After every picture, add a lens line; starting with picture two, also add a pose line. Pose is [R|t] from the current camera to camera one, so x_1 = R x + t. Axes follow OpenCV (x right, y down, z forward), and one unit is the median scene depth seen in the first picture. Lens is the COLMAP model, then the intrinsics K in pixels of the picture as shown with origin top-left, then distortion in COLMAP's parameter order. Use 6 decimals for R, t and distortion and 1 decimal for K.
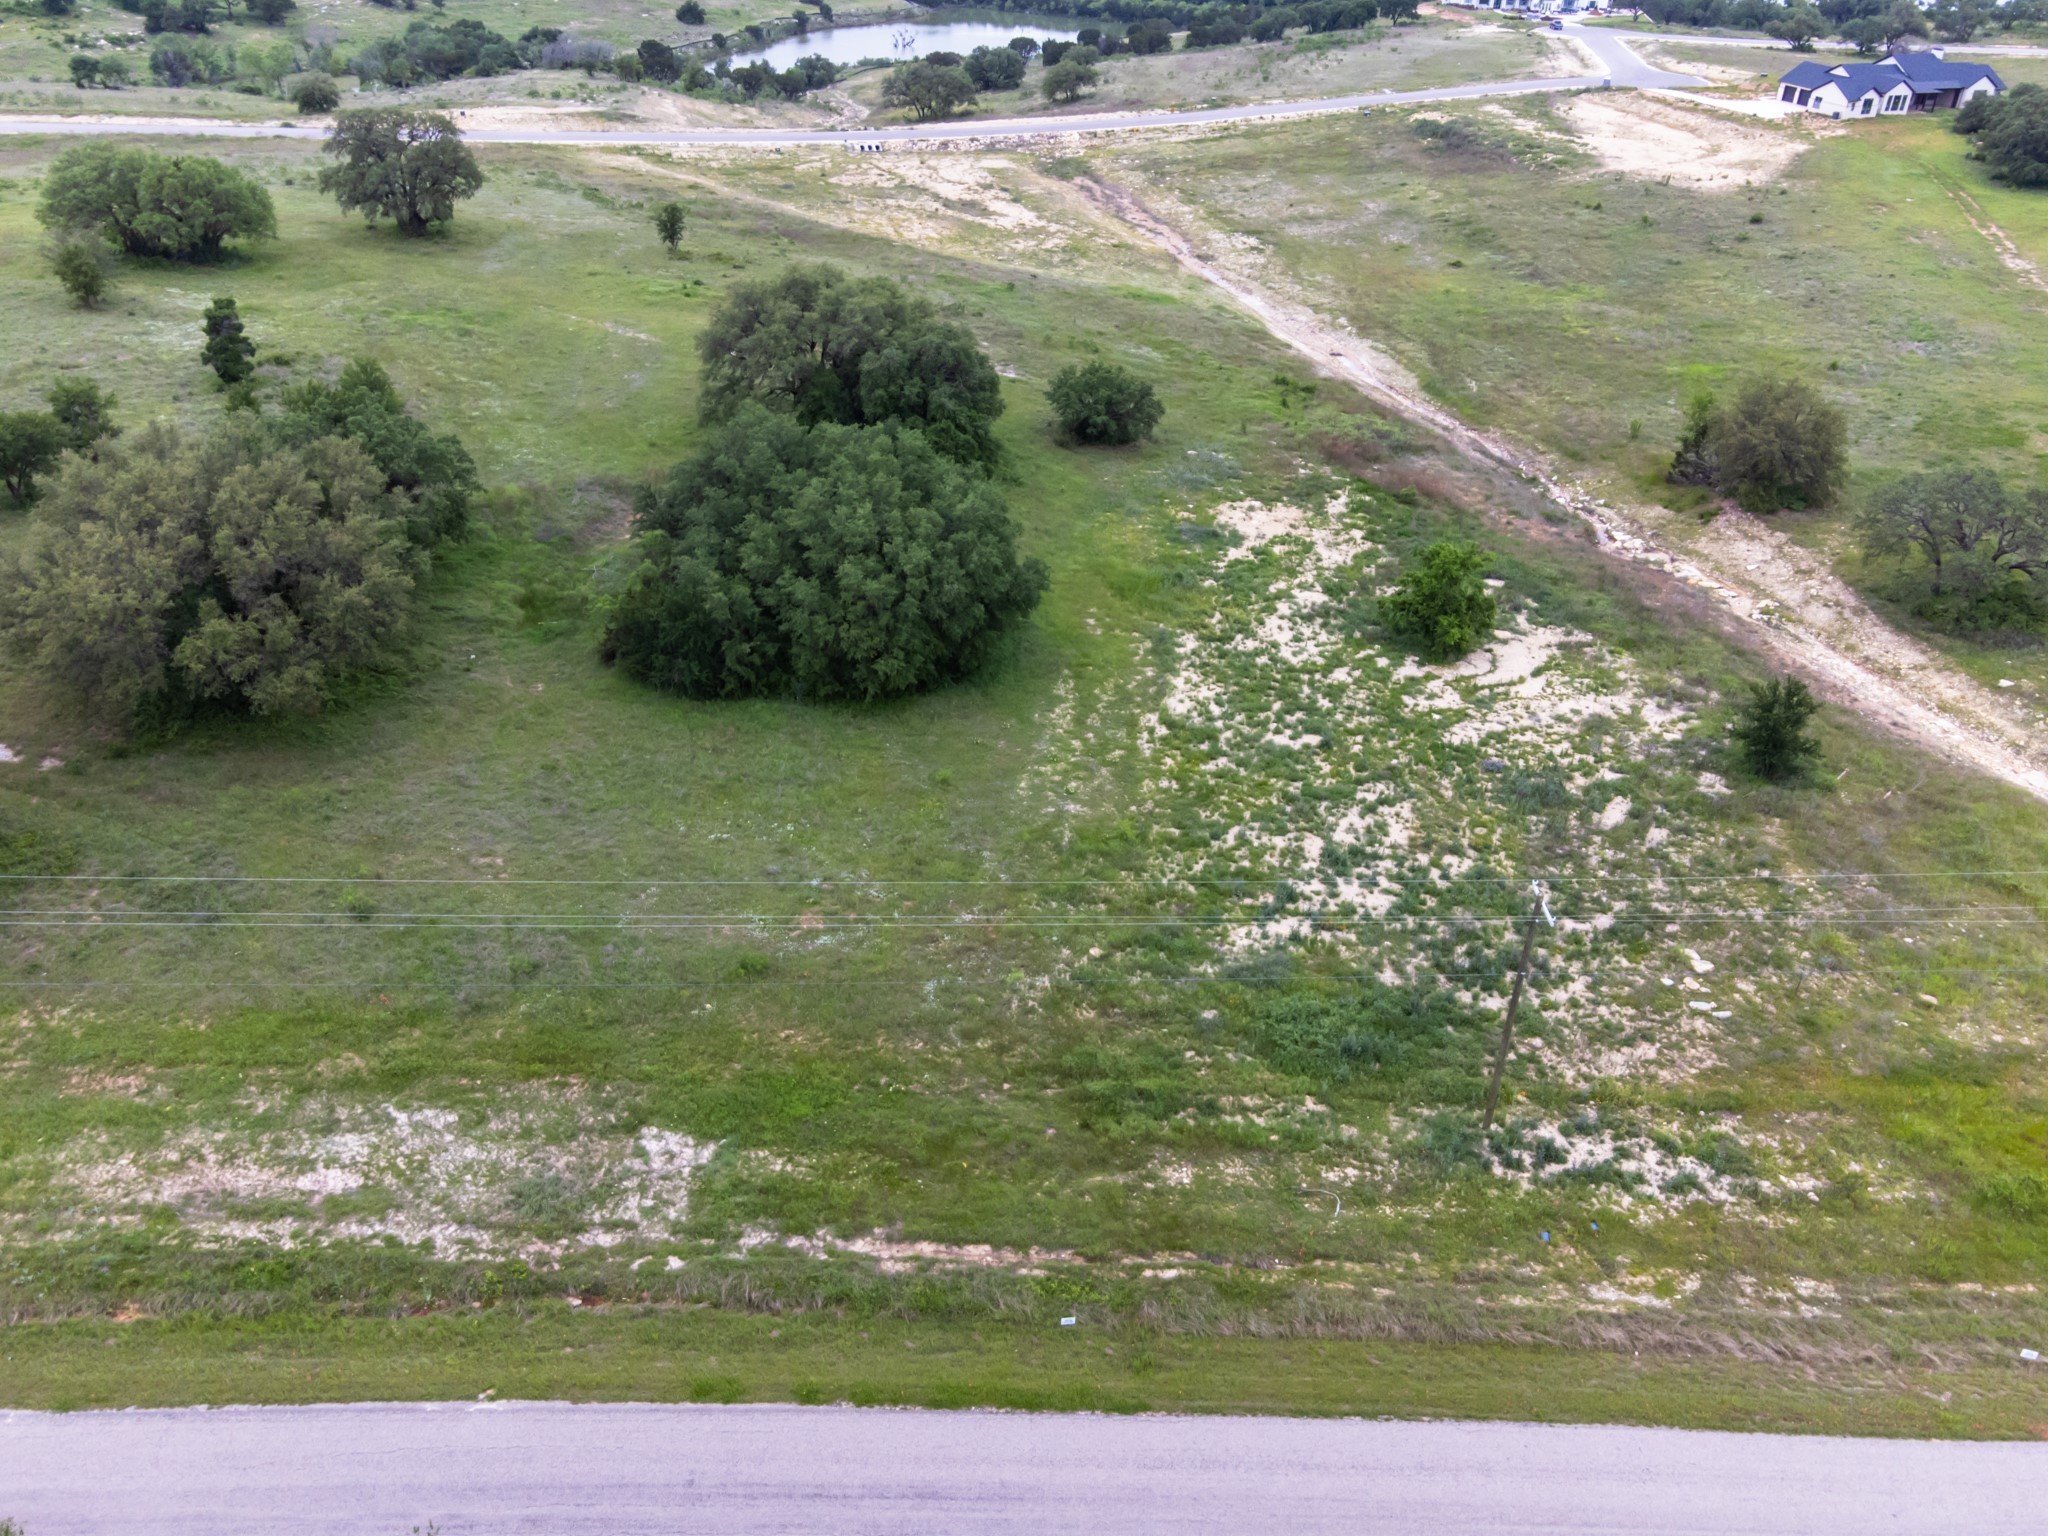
lens RADIAL K [[1554.9, 0, 1015.7], [0, 1554.9, 734.7], [0, 0, 1]] dist [0.030853, 0.009488]
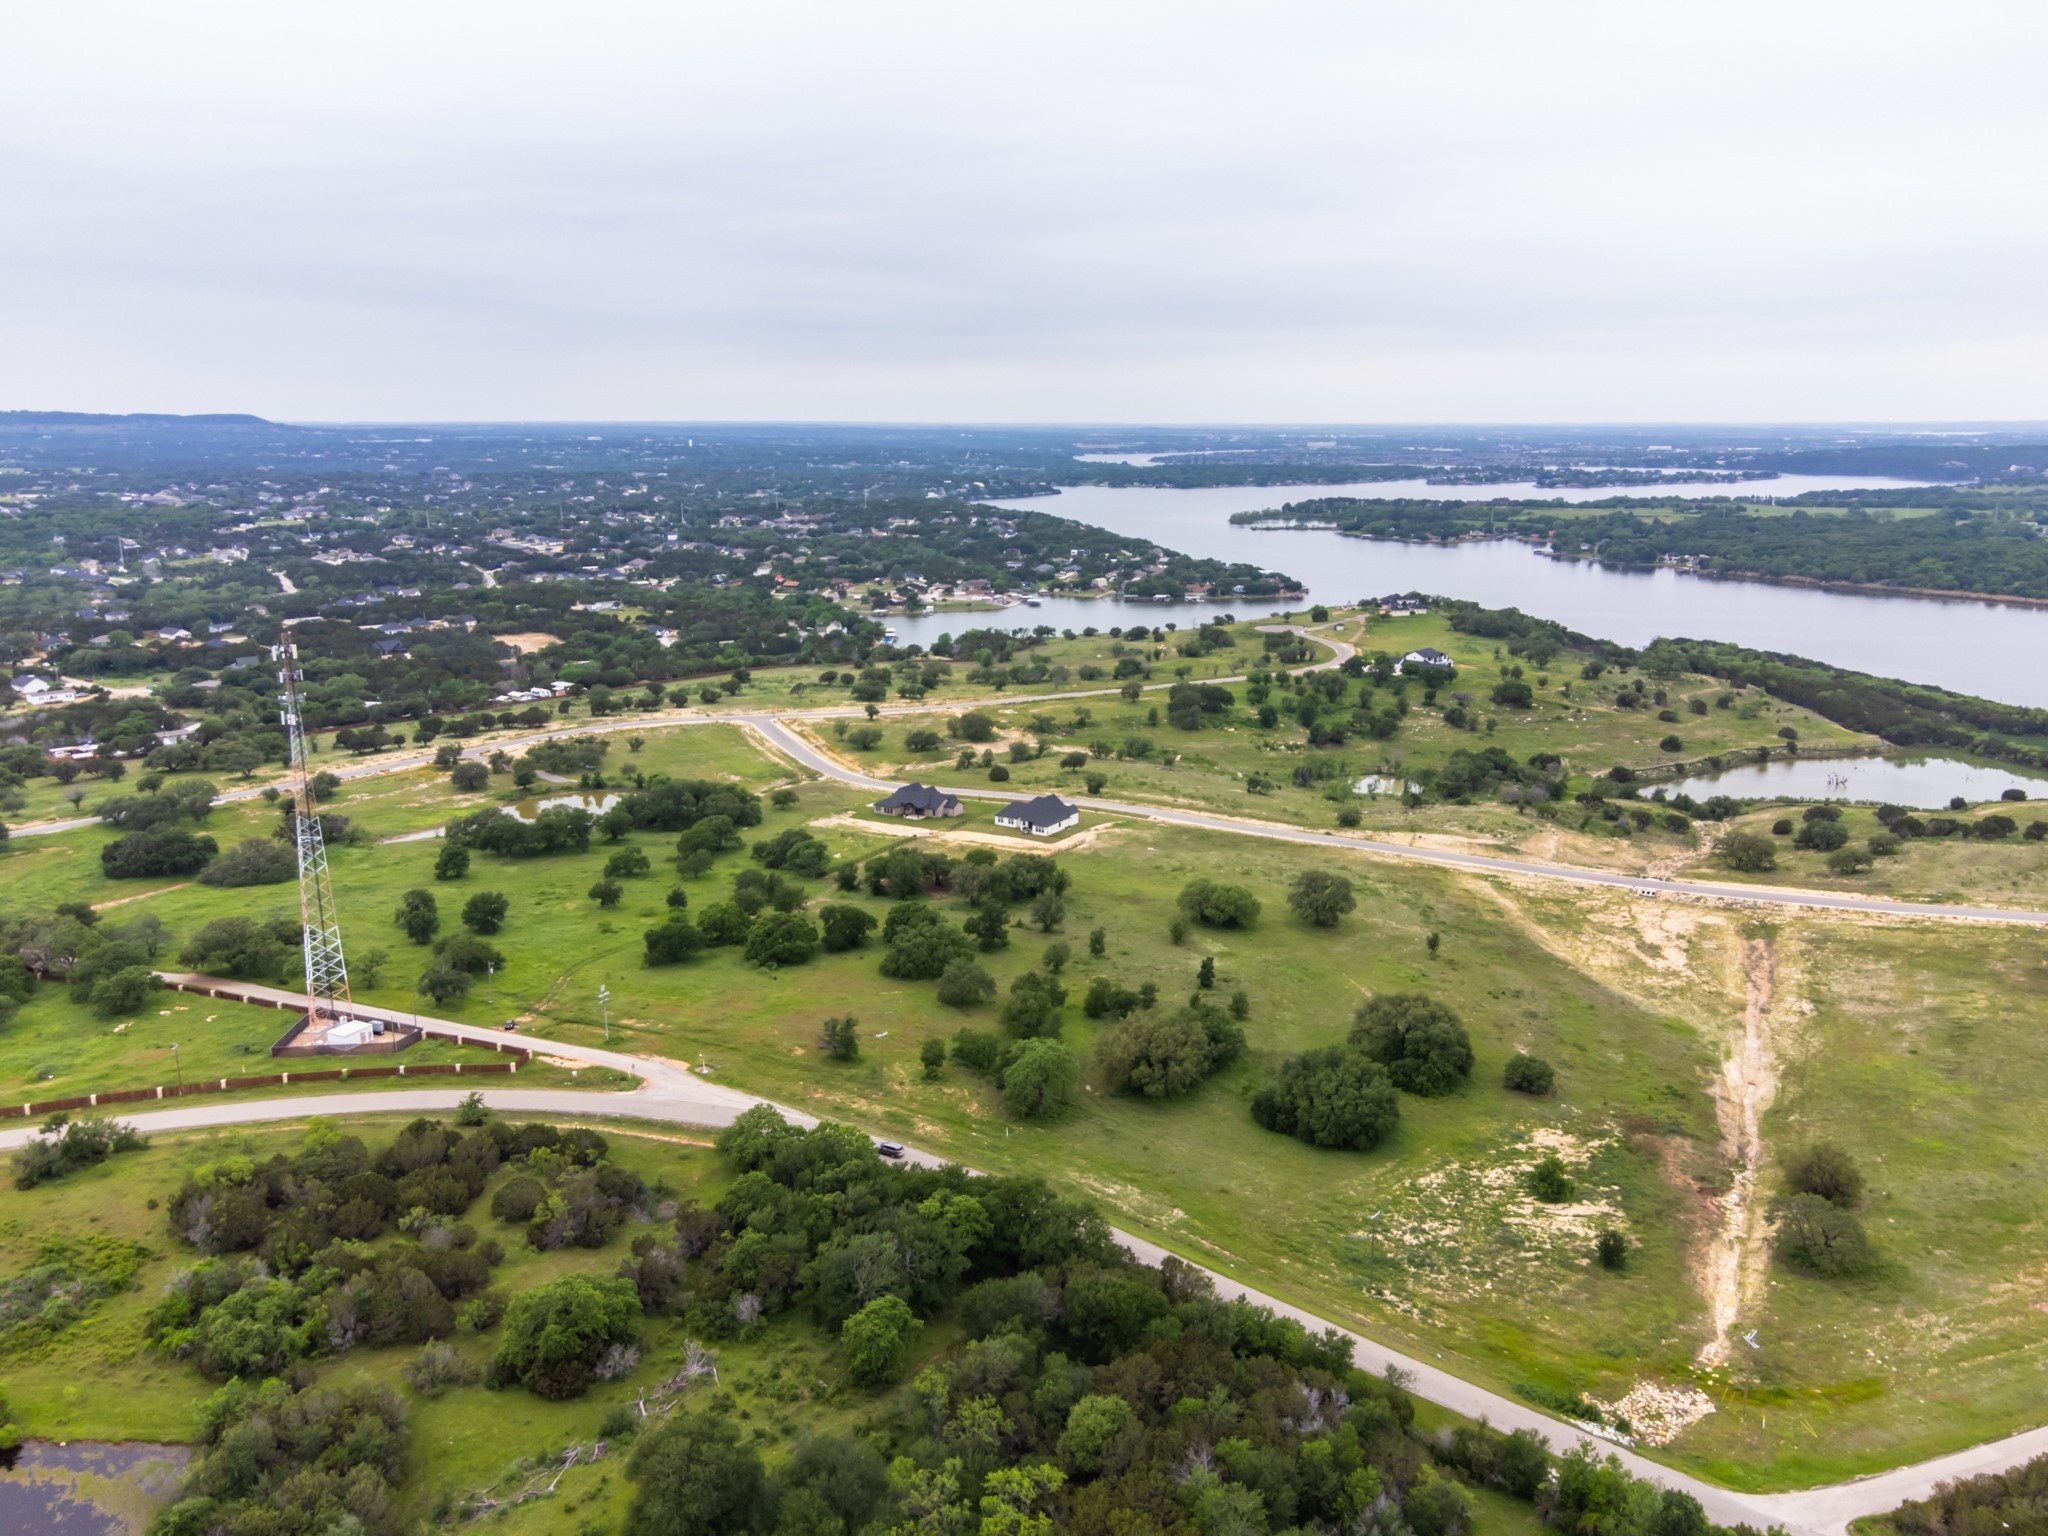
lens RADIAL K [[1602.7, 0, 1012.1], [0, 1602.7, 765.6], [0, 0, 1]] dist [-0.013310, 0.089436]
pose [[0.753634, 0.120347, -0.646184, 1.202029], [-0.315534, 0.928652, -0.195047, 0.075595], [0.576607, 0.350887, 0.737837, -1.648881]]
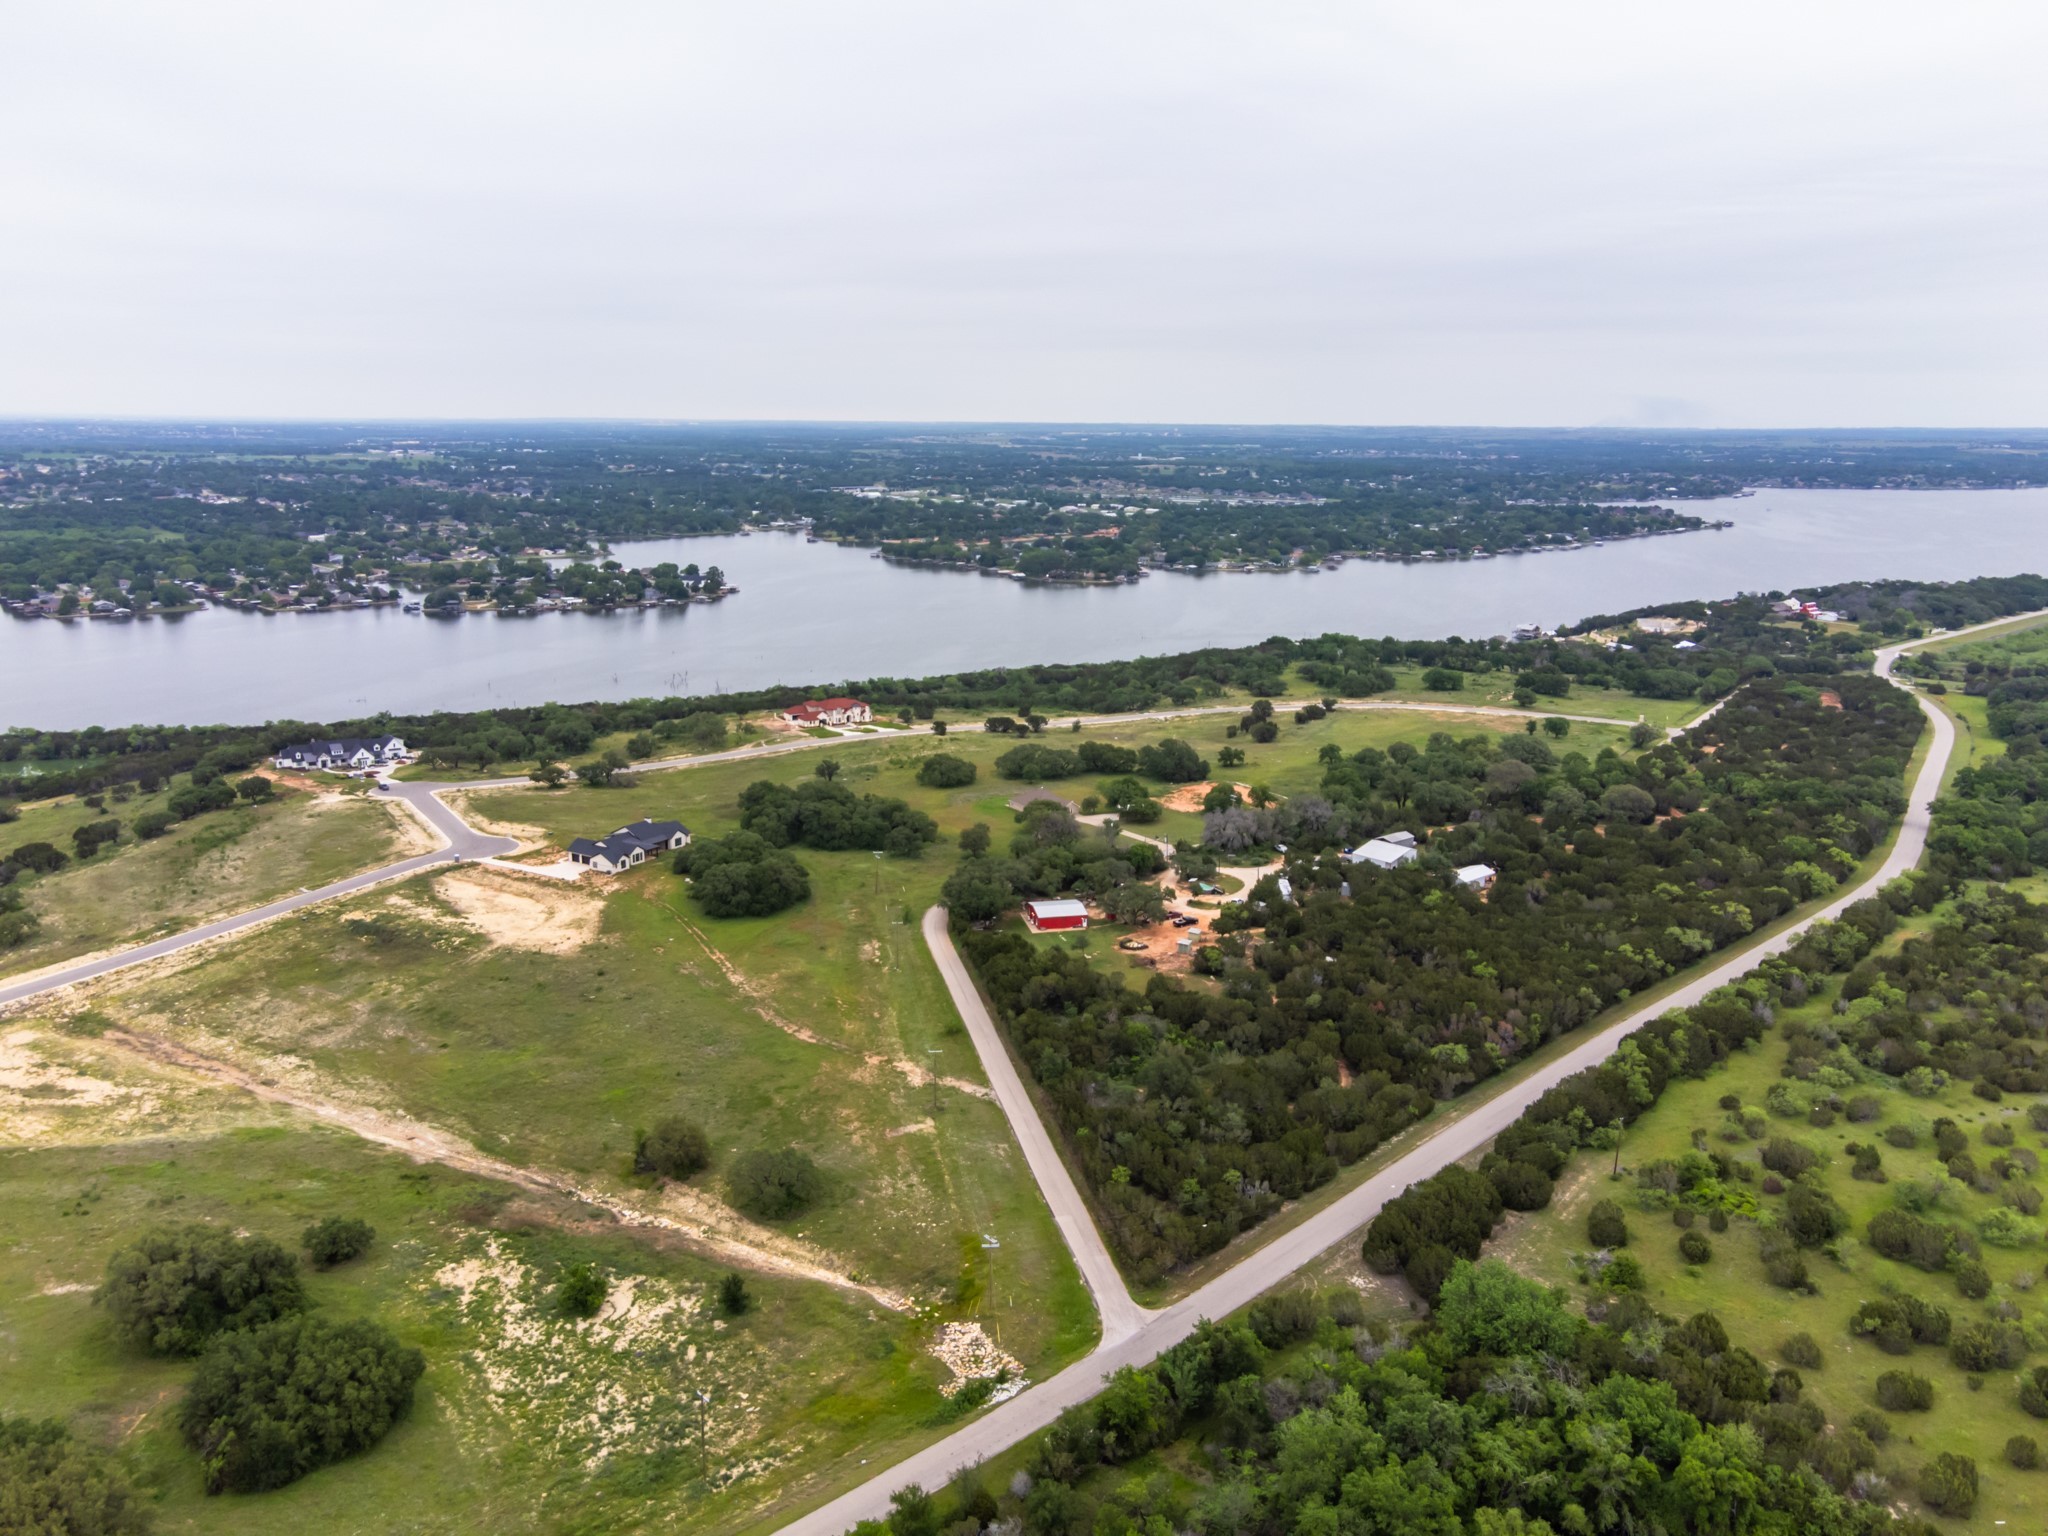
lens RADIAL K [[1602.7, 0, 1012.1], [0, 1602.7, 765.6], [0, 0, 1]] dist [-0.013310, 0.089436]
pose [[0.728158, -0.166326, 0.664923, -0.662180], [0.355905, 0.920825, -0.159414, -0.186841], [-0.585763, 0.352728, 0.729702, -1.256141]]
